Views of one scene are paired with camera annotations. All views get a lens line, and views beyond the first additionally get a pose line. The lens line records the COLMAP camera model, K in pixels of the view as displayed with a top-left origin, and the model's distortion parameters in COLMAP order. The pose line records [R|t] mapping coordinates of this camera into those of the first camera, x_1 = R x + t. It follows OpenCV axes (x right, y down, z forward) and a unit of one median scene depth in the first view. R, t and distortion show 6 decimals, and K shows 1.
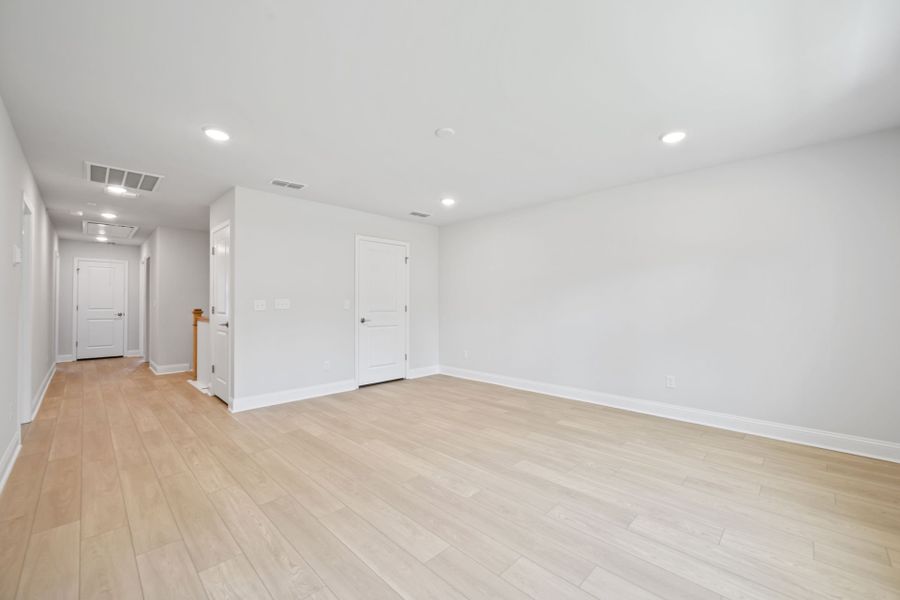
lens RADIAL K [[372.5, 0, 456.0], [0, 372.5, 301.0], [0, 0, 1]] dist [0.001056, 0.000347]
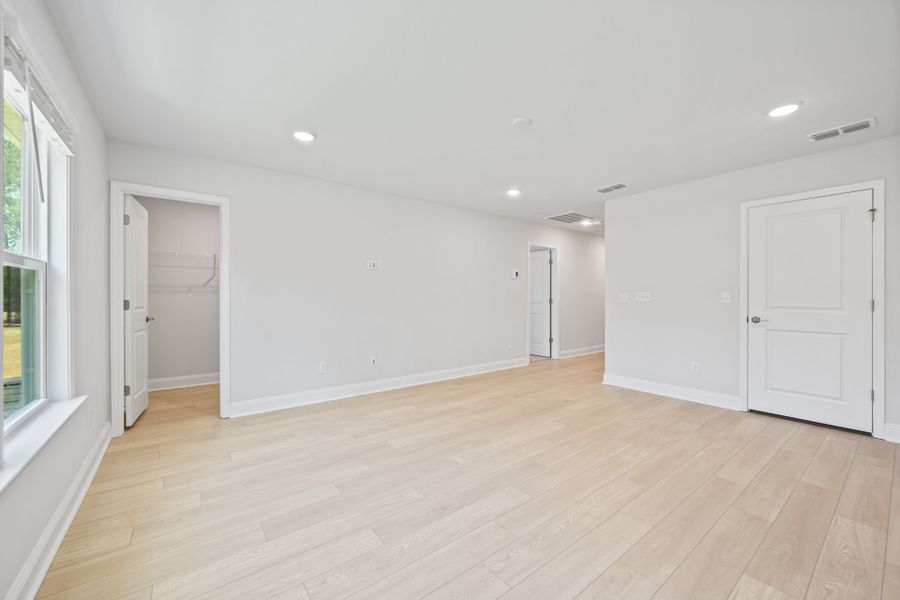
lens RADIAL K [[344.4, 0, 433.9], [0, 344.4, 298.0], [0, 0, 1]] dist [-0.000979, -0.000096]
pose [[-0.165196, 0.003186, -0.986256, 0.809137], [0.005108, 0.999984, 0.002375, 0.009322], [0.986248, -0.004646, -0.165209, 0.811707]]
